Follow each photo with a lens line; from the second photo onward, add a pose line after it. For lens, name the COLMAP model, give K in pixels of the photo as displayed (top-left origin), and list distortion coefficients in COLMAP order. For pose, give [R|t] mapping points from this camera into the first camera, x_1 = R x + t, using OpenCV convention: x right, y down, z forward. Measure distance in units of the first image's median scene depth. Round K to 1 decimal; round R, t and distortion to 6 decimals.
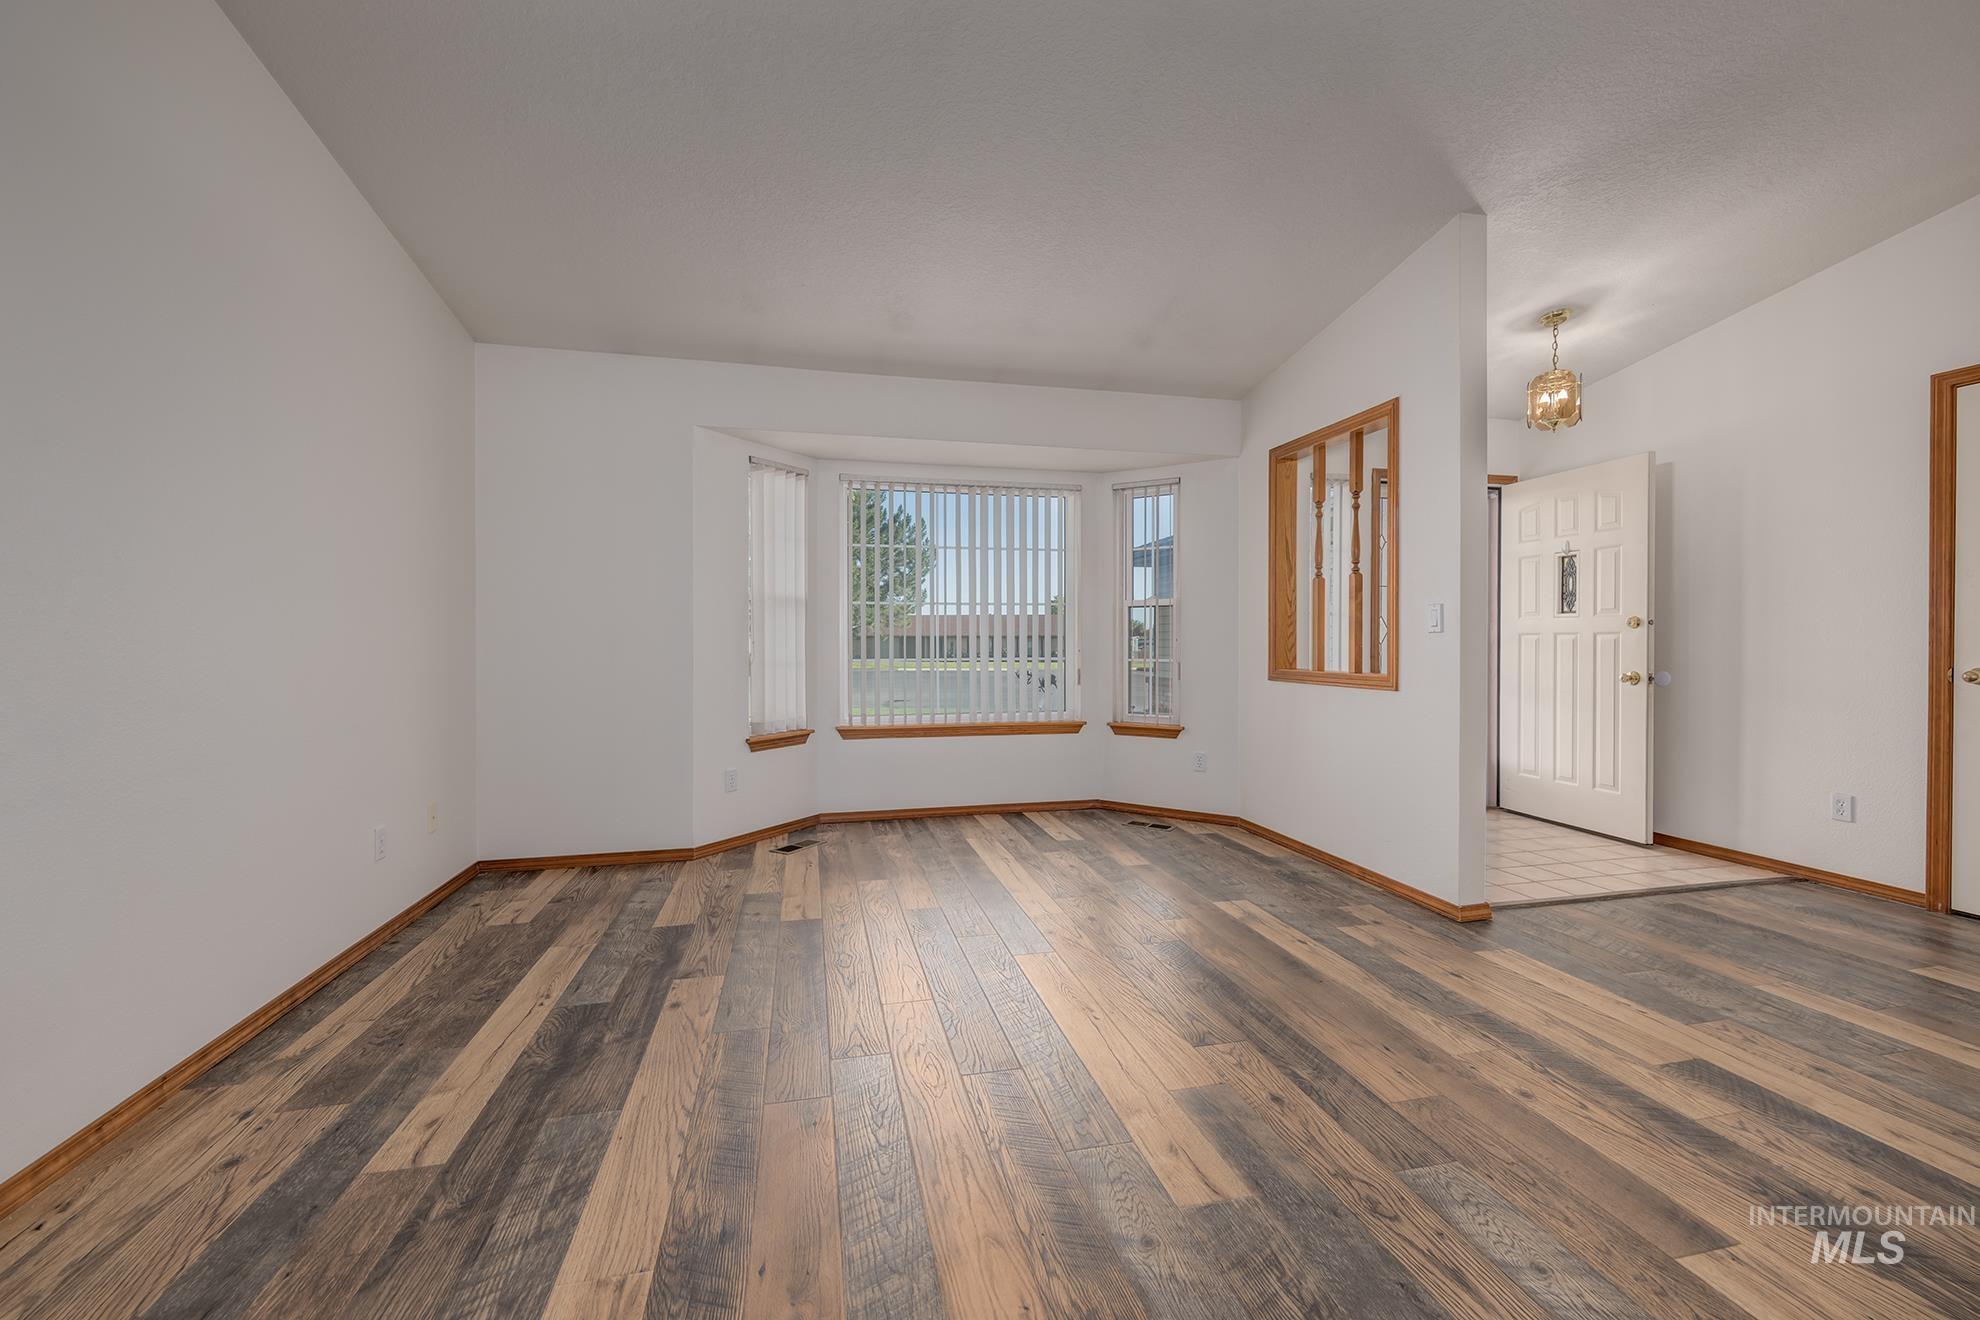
lens RADIAL K [[780.2, 0, 988.7], [0, 780.2, 654.6], [0, 0, 1]] dist [0.000818, -0.001415]
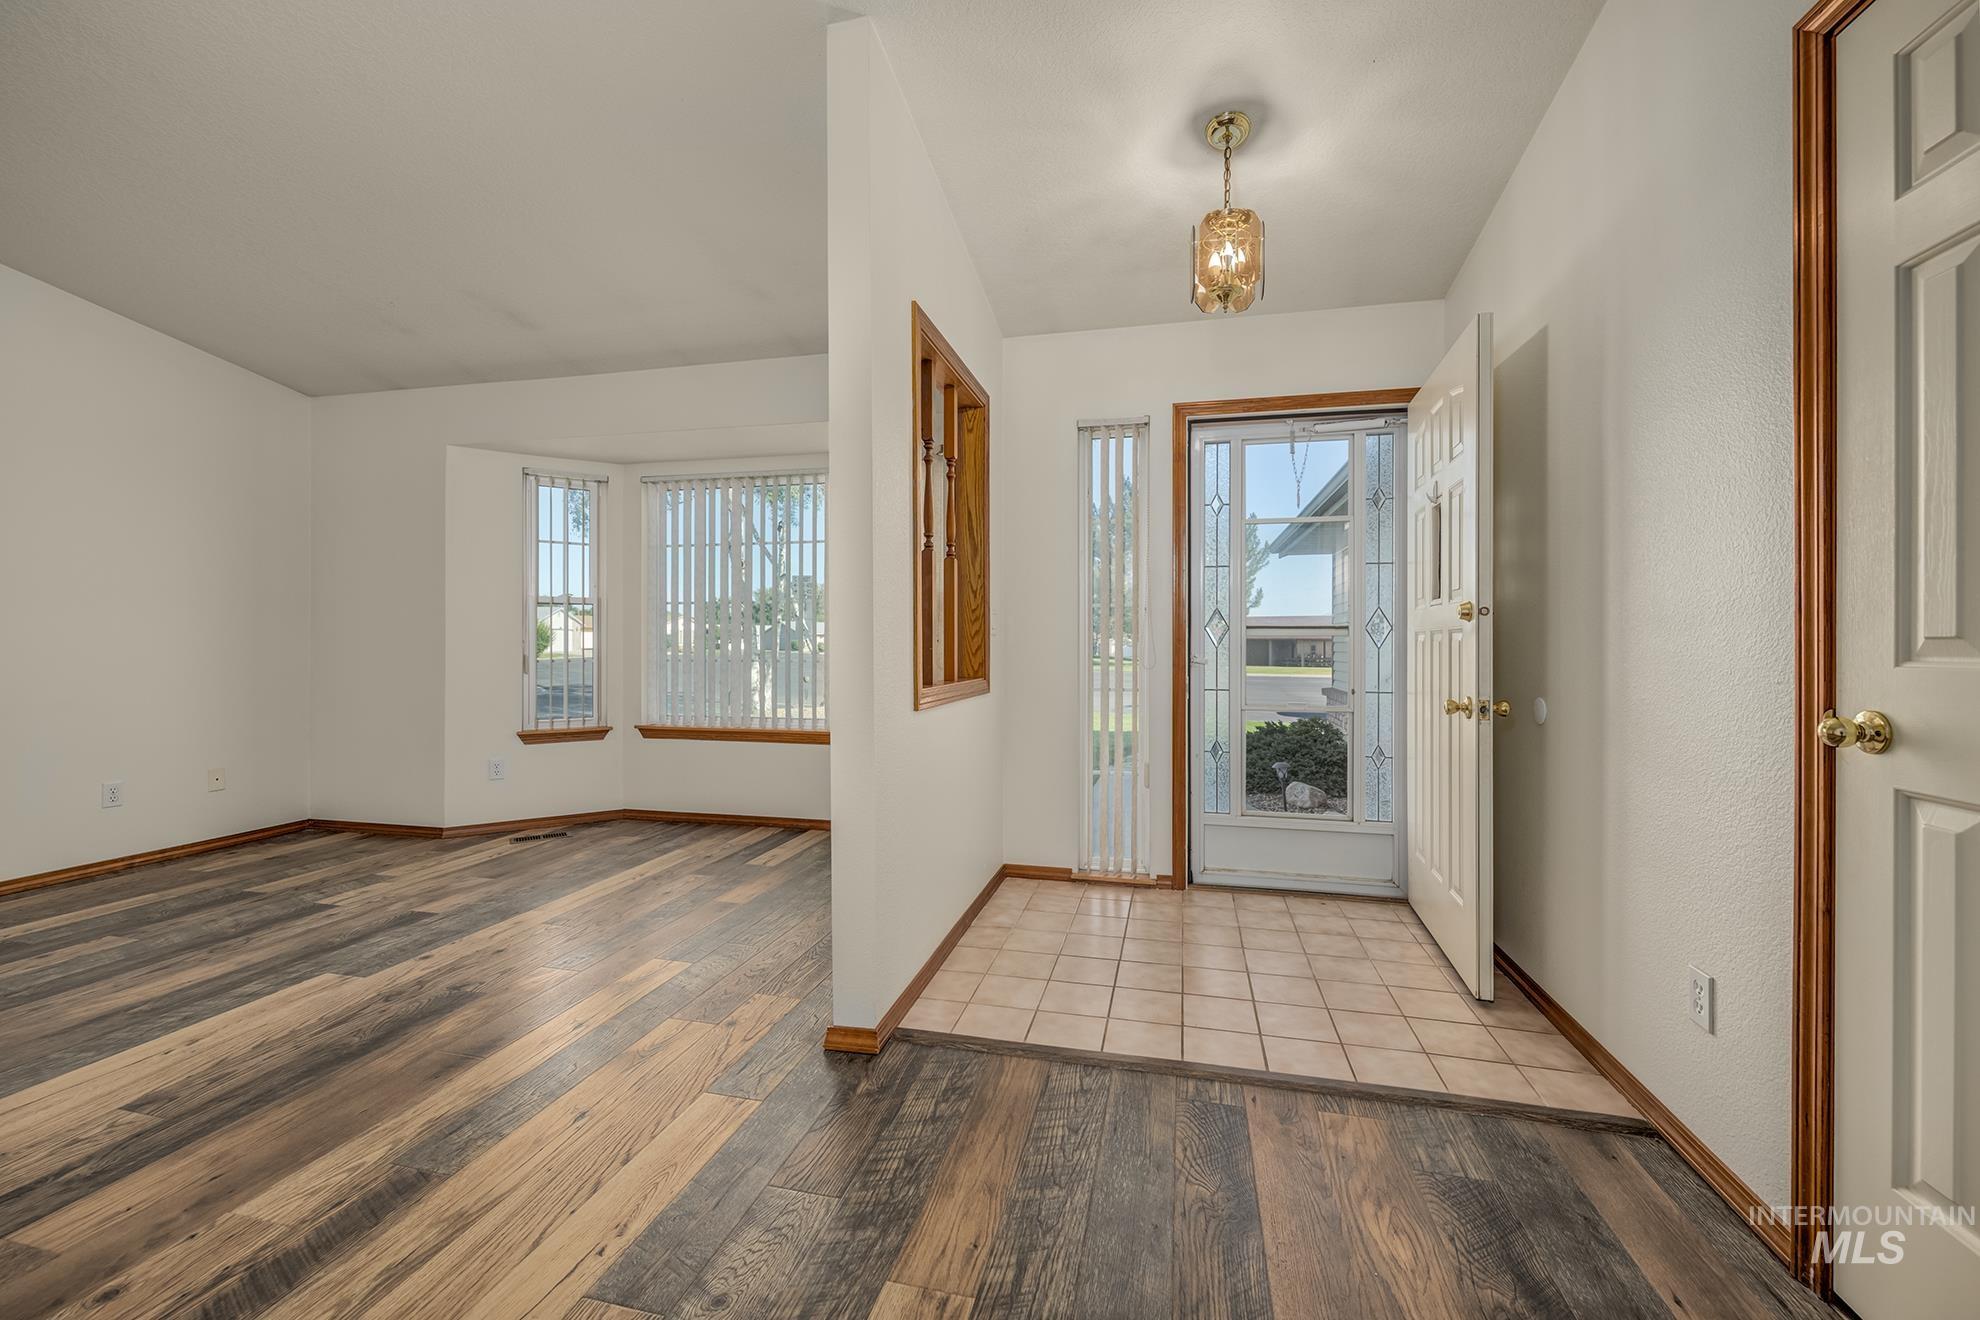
lens RADIAL K [[780.2, 0, 1000.1], [0, 780.2, 643.5], [0, 0, 1]] dist [0.000818, -0.001415]
pose [[0.899432, 0.003449, -0.437047, 0.809044], [-0.010159, 0.999864, -0.013016, -0.007283], [0.436942, 0.016147, 0.899345, 0.339453]]
